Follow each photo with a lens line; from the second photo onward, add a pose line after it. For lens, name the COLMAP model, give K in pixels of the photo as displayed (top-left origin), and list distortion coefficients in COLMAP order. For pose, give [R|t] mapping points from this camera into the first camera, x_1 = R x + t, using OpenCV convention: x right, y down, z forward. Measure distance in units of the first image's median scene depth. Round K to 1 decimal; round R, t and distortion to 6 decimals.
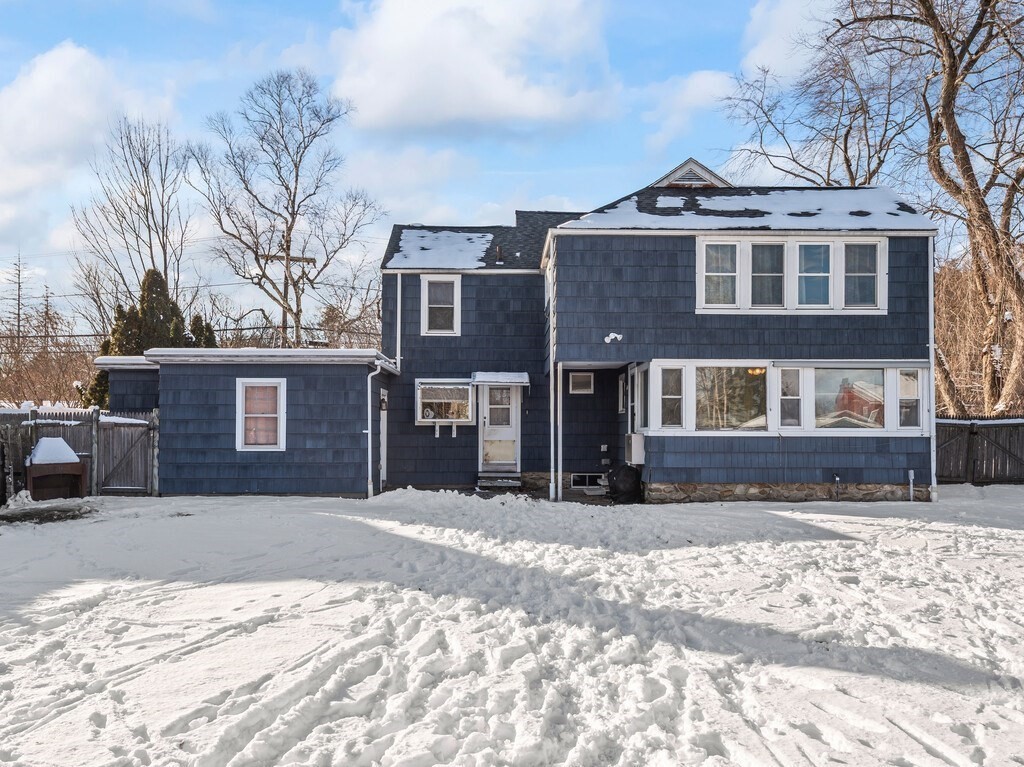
lens RADIAL K [[917.7, 0, 512.0], [0, 917.7, 383.5], [0, 0, 1]] dist [0.001120, 0.002550]
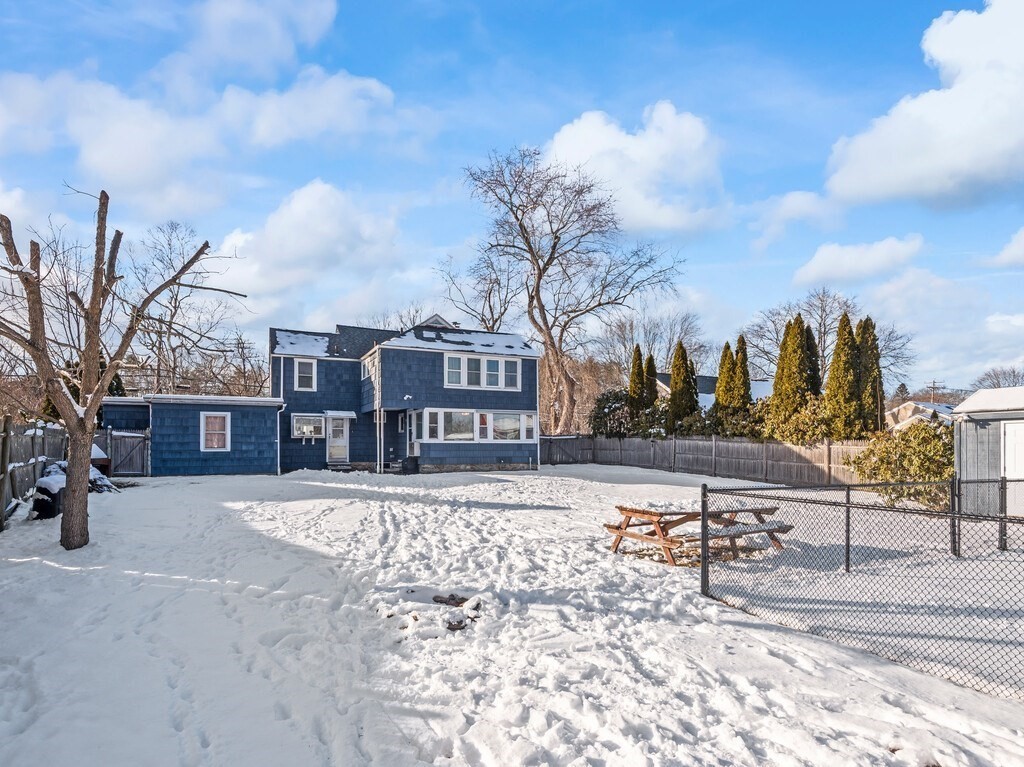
lens RADIAL K [[534.6, 0, 510.2], [0, 534.6, 331.0], [0, 0, 1]] dist [0.003130, -0.000767]
pose [[0.917207, 0.082448, 0.389786, -0.165233], [-0.020579, 0.986851, -0.160315, -0.006122], [-0.397878, 0.139021, 0.906844, -0.261847]]
